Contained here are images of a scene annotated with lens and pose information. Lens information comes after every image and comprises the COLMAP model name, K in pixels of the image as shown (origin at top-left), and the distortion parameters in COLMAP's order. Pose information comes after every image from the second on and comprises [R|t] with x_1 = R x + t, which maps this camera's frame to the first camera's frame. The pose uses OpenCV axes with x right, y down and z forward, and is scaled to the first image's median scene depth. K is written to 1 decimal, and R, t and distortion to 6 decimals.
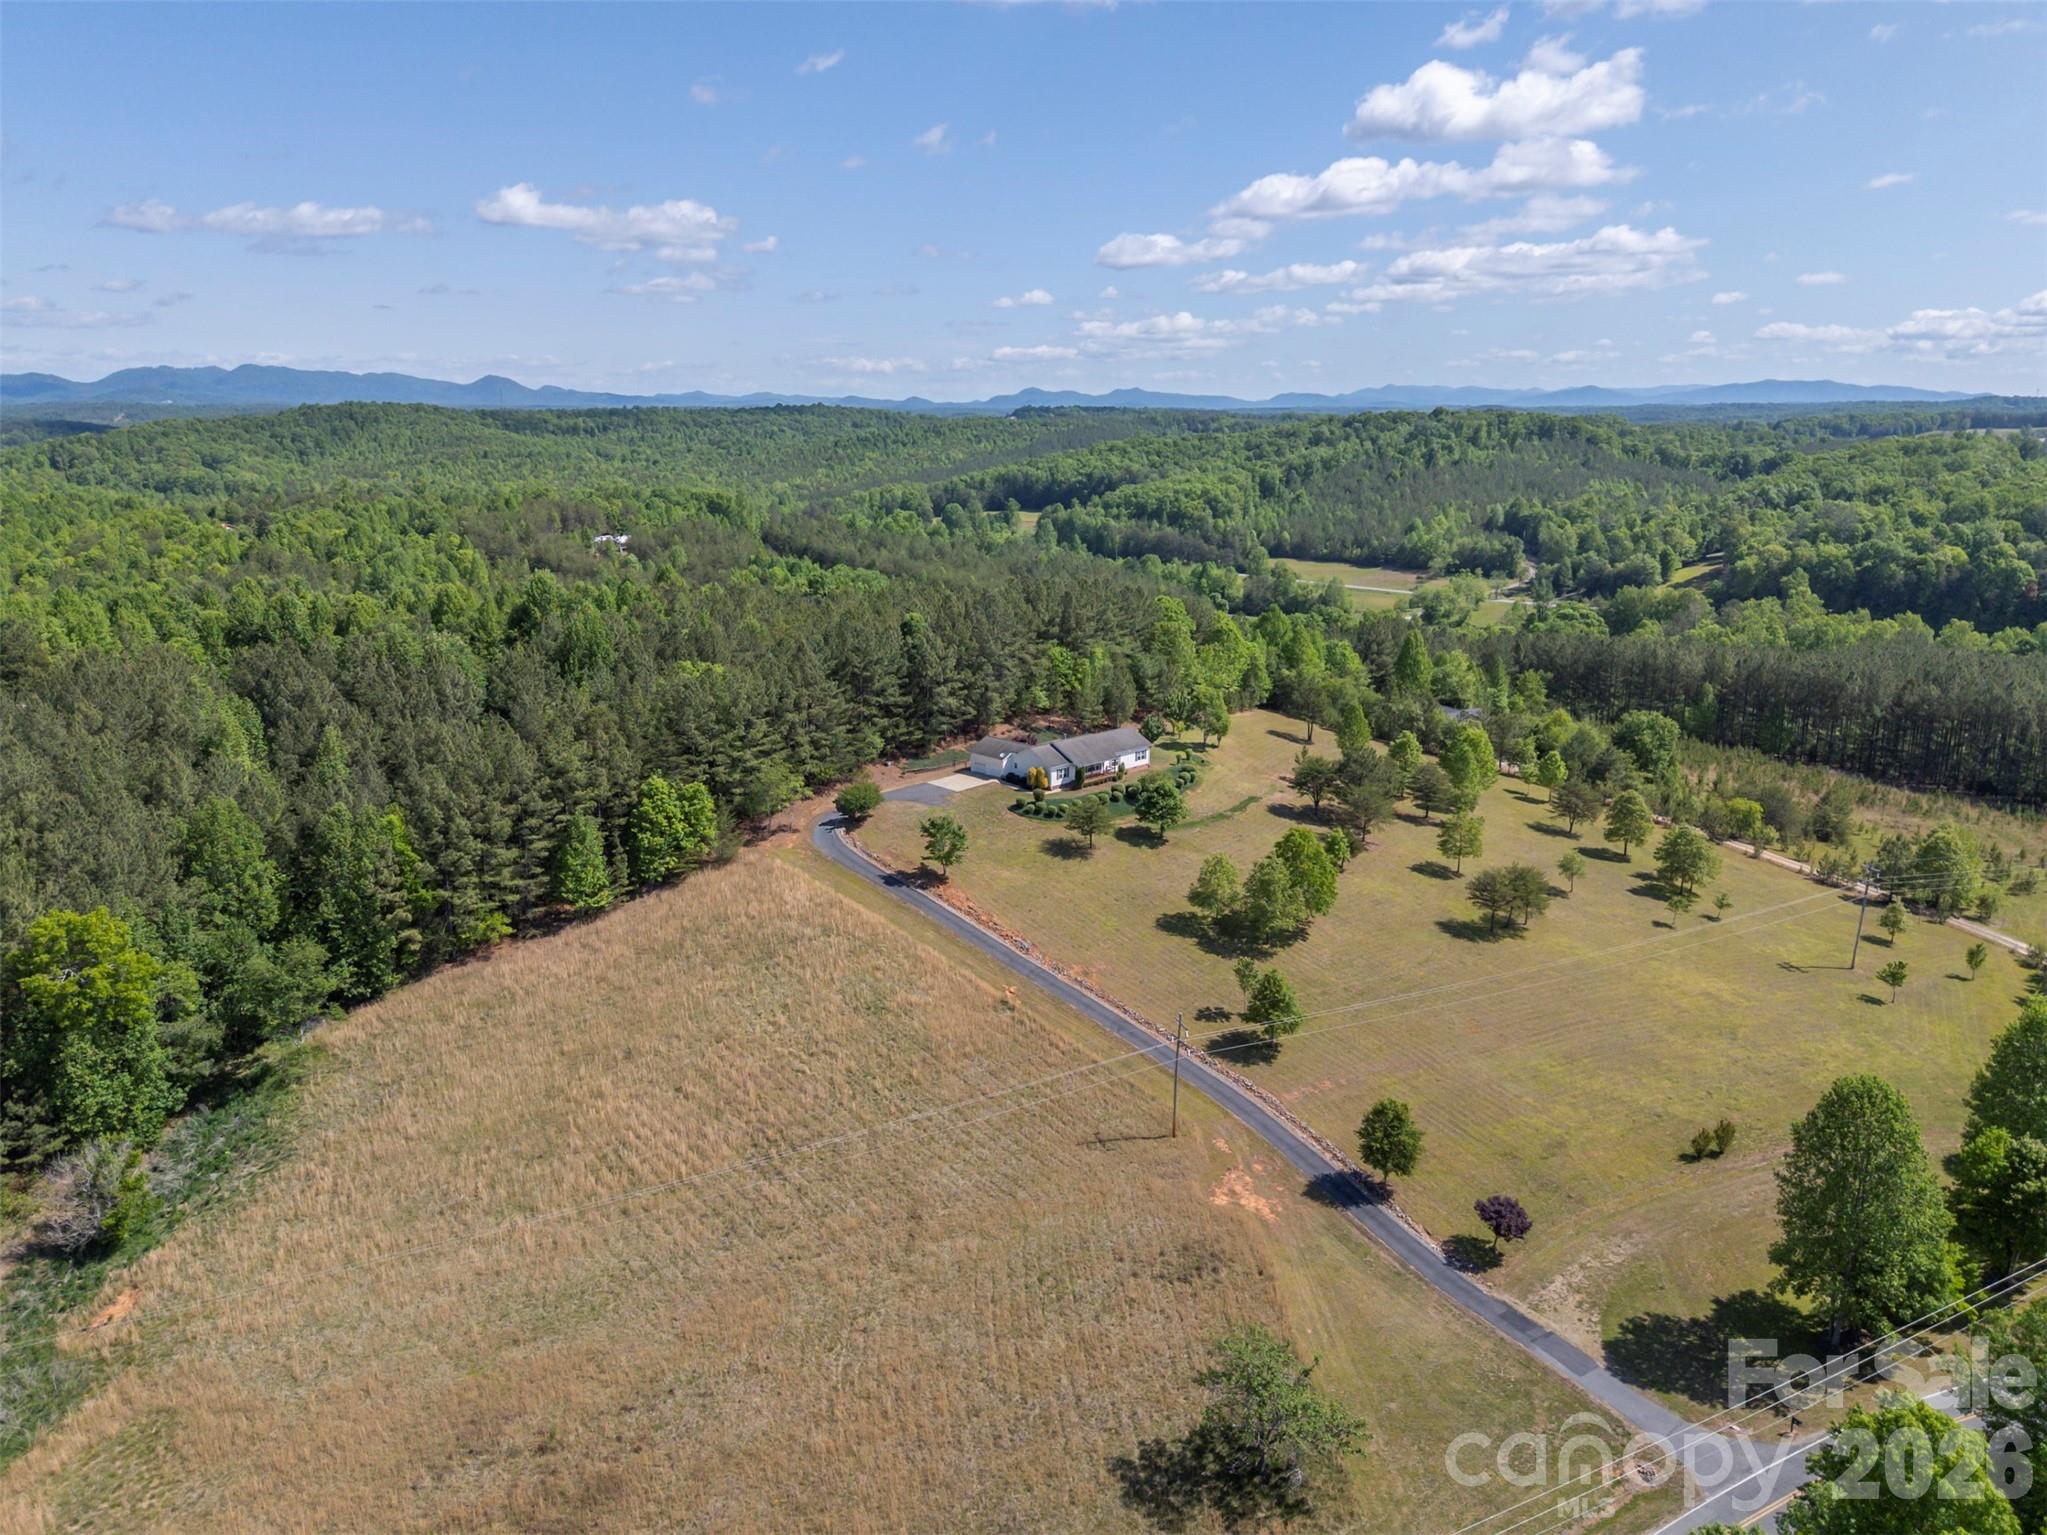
lens RADIAL K [[1504.8, 0, 1024.8], [0, 1504.8, 772.4], [0, 0, 1]] dist [0.073354, -0.061594]
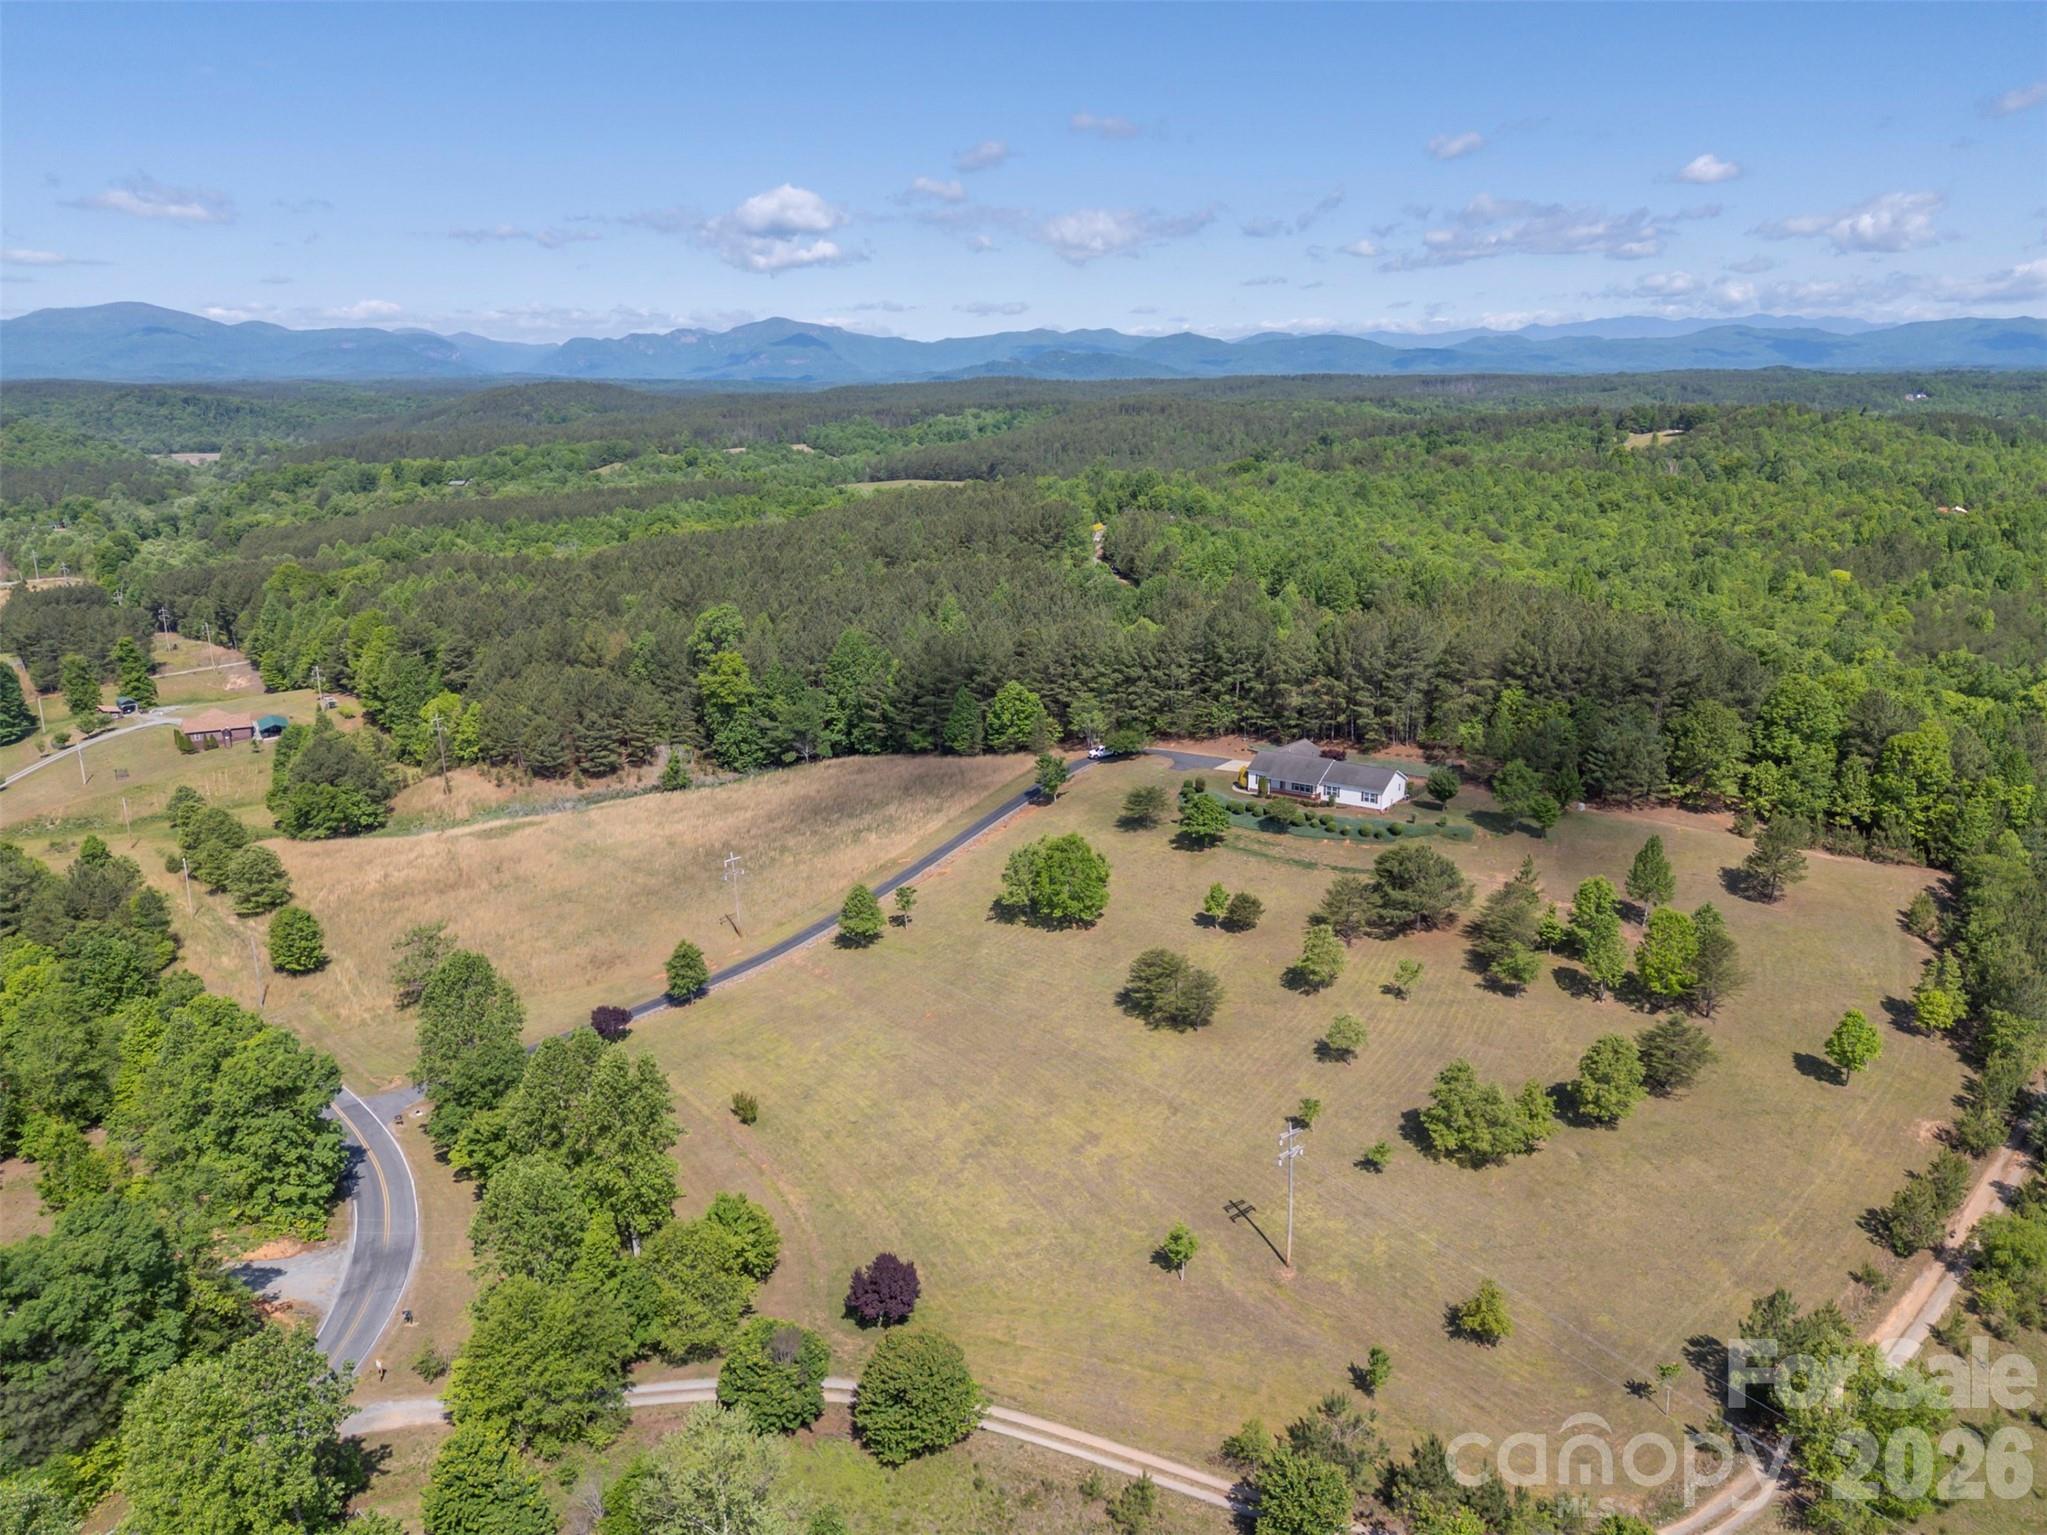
lens RADIAL K [[1504.8, 0, 1023.0], [0, 1504.8, 757.8], [0, 0, 1]] dist [0.073354, -0.061594]
pose [[0.179952, 0.237990, -0.954452, 0.949951], [-0.225208, 0.954487, 0.195538, -0.174193], [0.957548, 0.179762, 0.225359, 0.567204]]
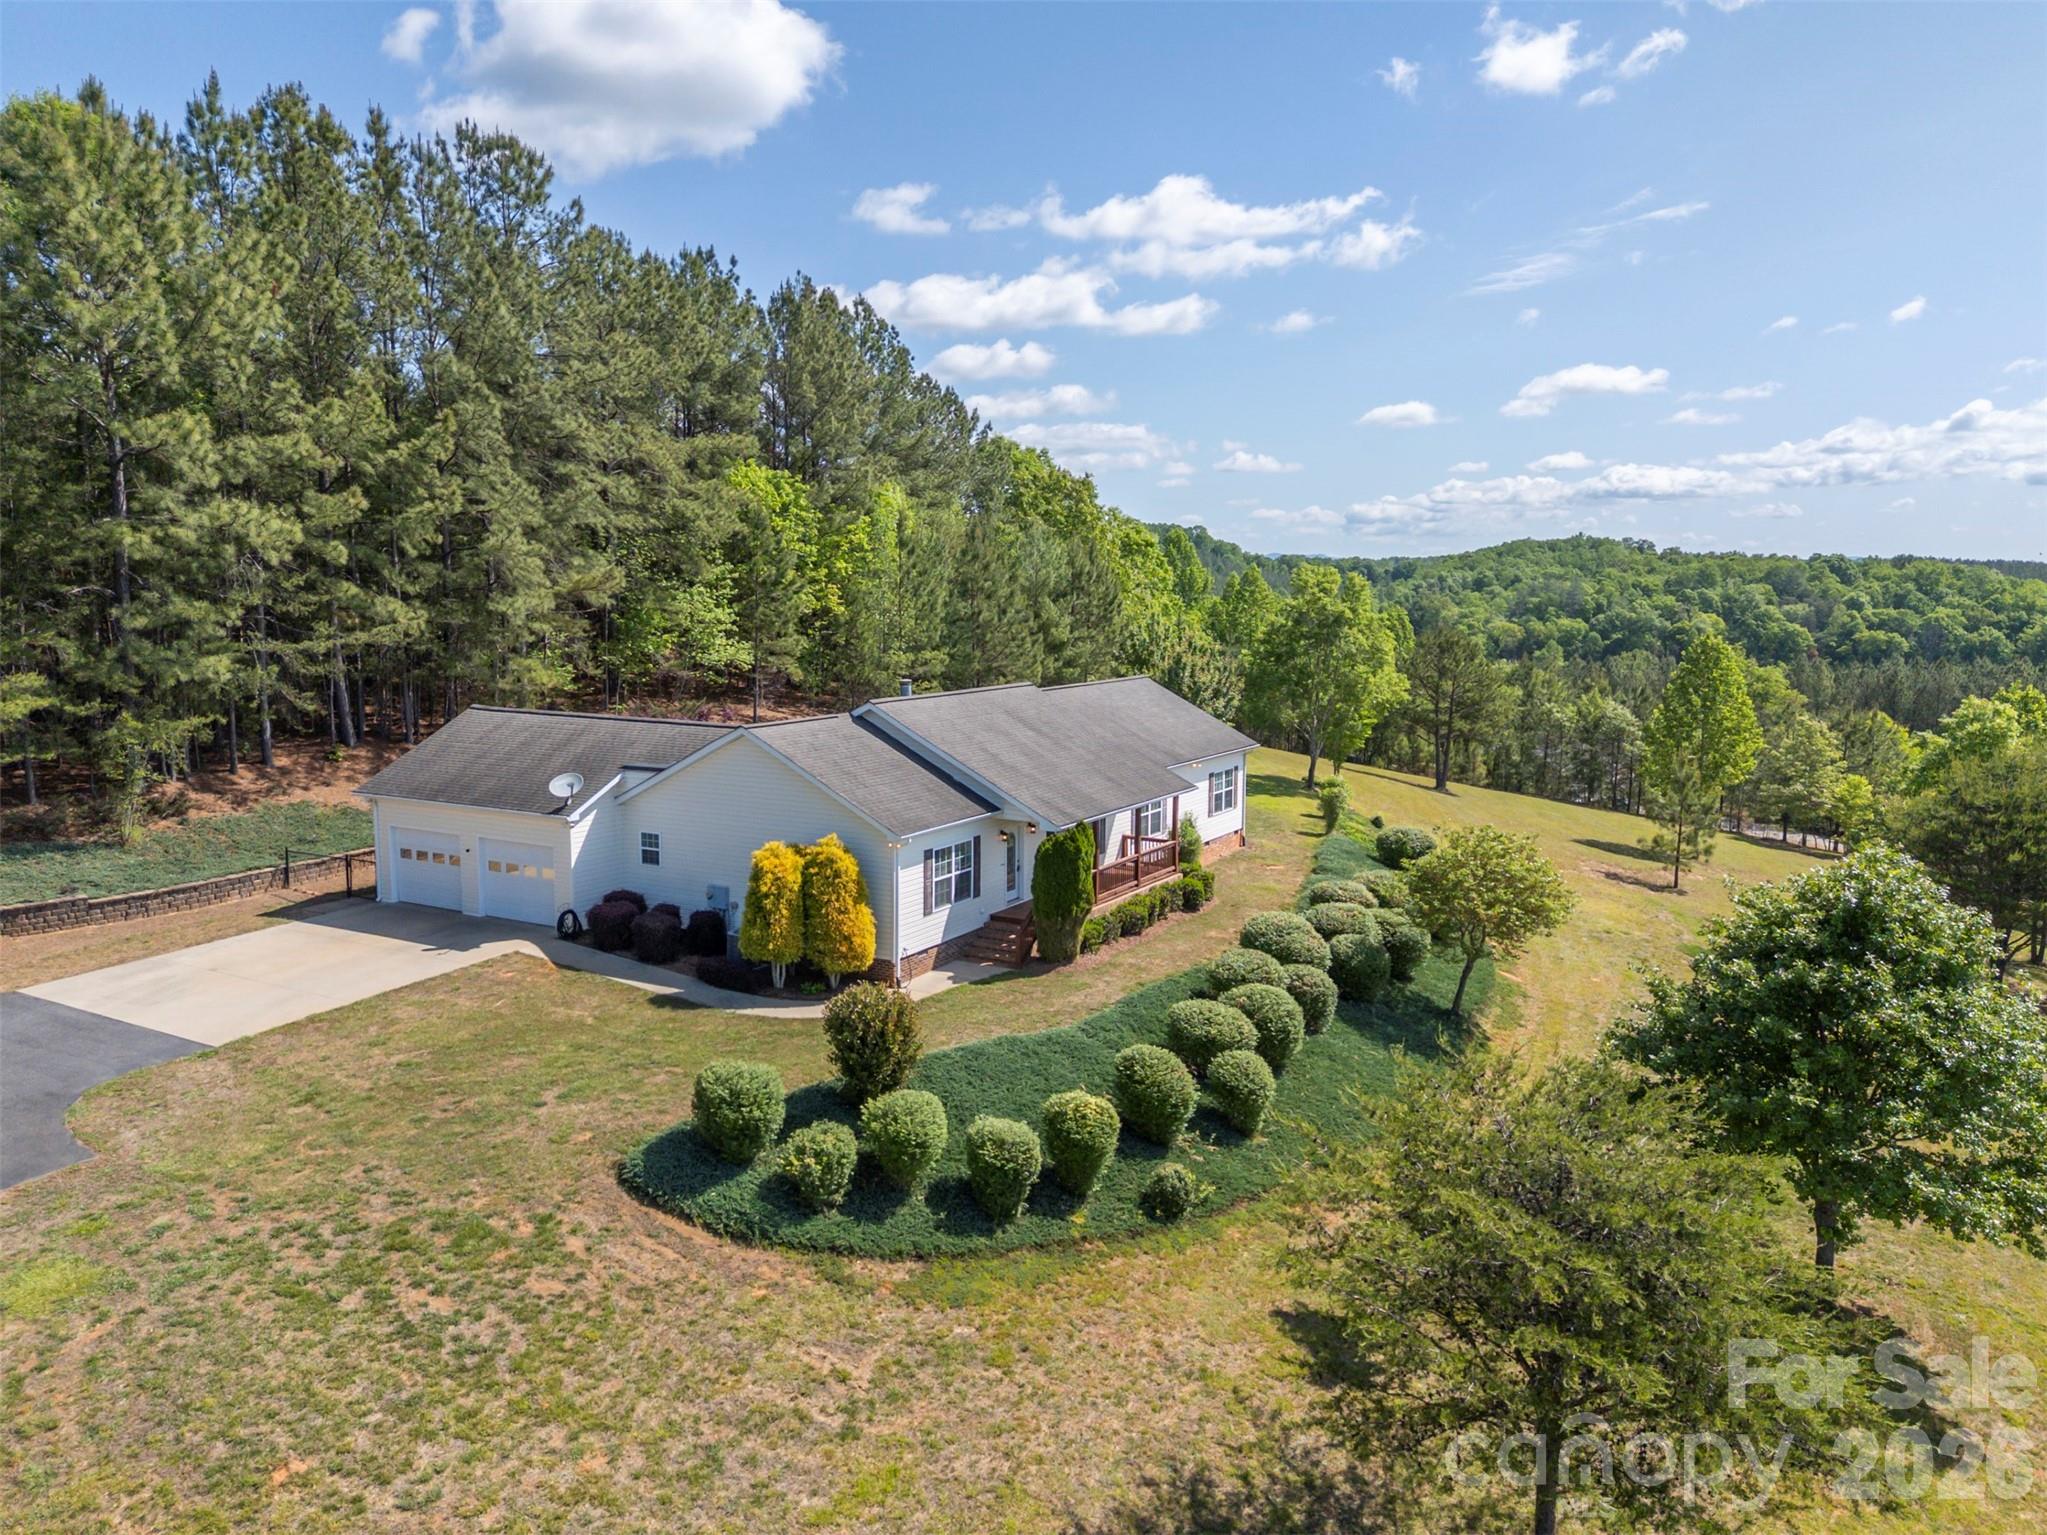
lens RADIAL K [[1504.8, 0, 1026.0], [0, 1504.8, 768.4], [0, 0, 1]] dist [0.073354, -0.061594]
pose [[0.960908, -0.030543, 0.275178, -0.011348], [0.060089, 0.993213, -0.099587, 0.005620], [-0.270269, 0.112229, 0.956221, 0.795474]]
